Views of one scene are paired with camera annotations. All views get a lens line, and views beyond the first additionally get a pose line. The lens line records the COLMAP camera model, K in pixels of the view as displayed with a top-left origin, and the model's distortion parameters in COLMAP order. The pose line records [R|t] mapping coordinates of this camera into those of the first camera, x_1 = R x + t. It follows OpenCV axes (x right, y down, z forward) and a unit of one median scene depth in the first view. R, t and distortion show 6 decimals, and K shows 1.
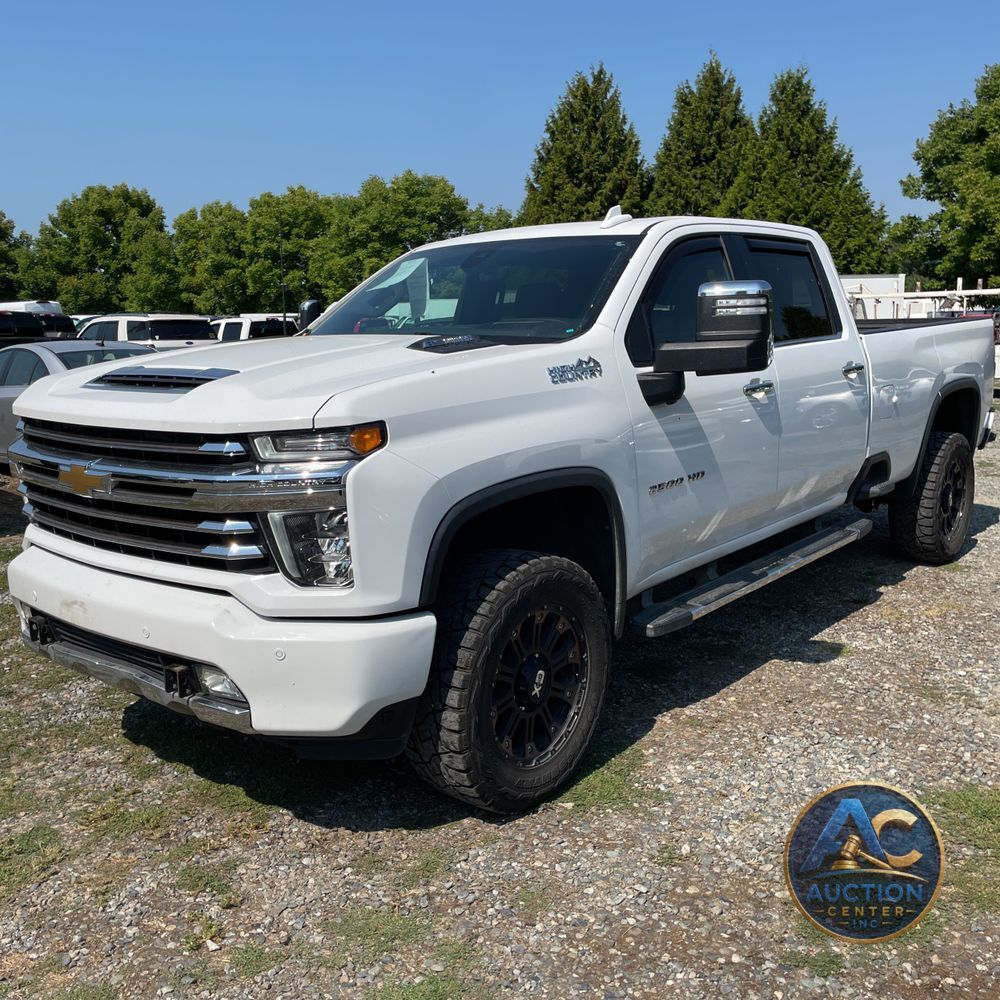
lens RADIAL K [[1013.9, 0, 484.0], [0, 1013.9, 501.6], [0, 0, 1]] dist [0.098710, -0.134677]
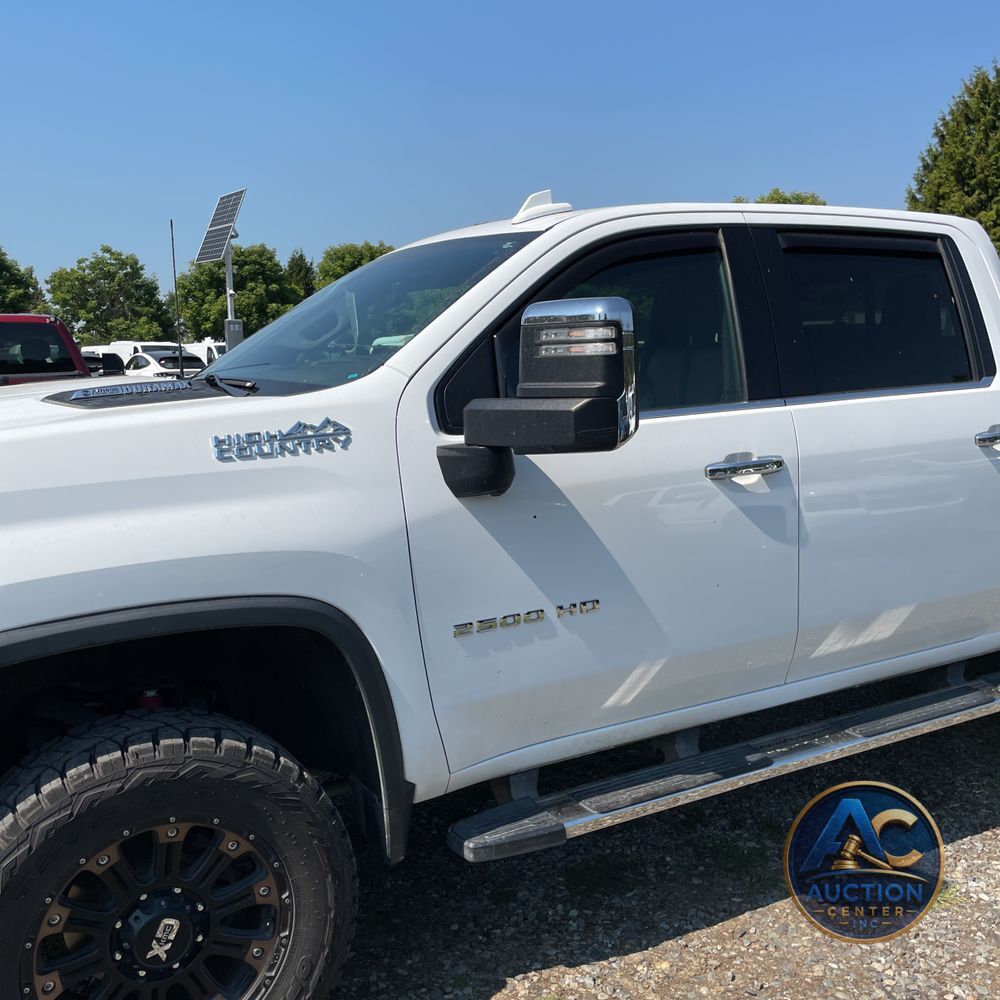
lens RADIAL K [[1013.9, 0, 484.0], [0, 1013.9, 501.6], [0, 0, 1]] dist [0.098710, -0.134677]
pose [[0.931652, 0.057550, -0.358766, 0.037603], [-0.066568, 0.997699, -0.012823, -0.007895], [0.357203, 0.035829, 0.933339, 0.039373]]
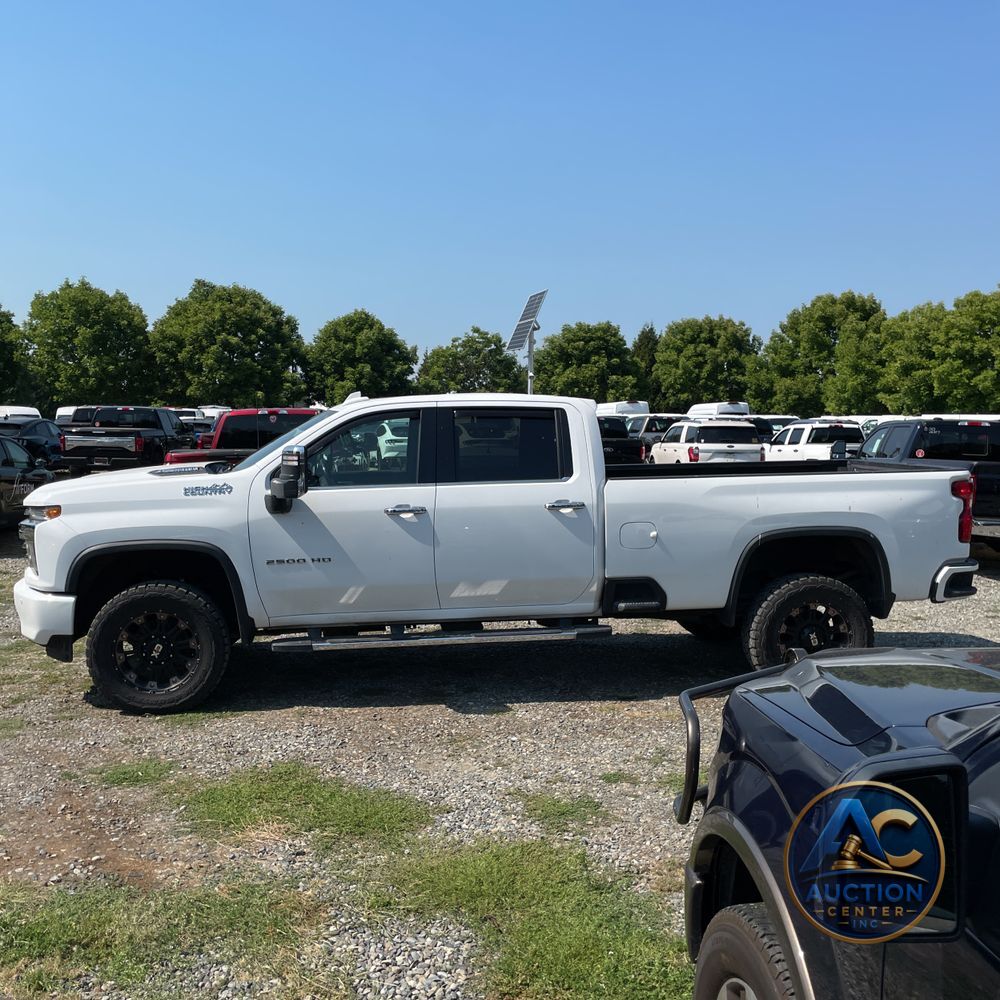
lens RADIAL K [[1013.9, 0, 484.0], [0, 1013.9, 501.6], [0, 0, 1]] dist [0.098710, -0.134677]
pose [[0.738783, 0.077729, -0.669446, 0.148365], [-0.136510, 0.989995, -0.035701, -0.009504], [0.659973, 0.117761, 0.742002, -0.004380]]
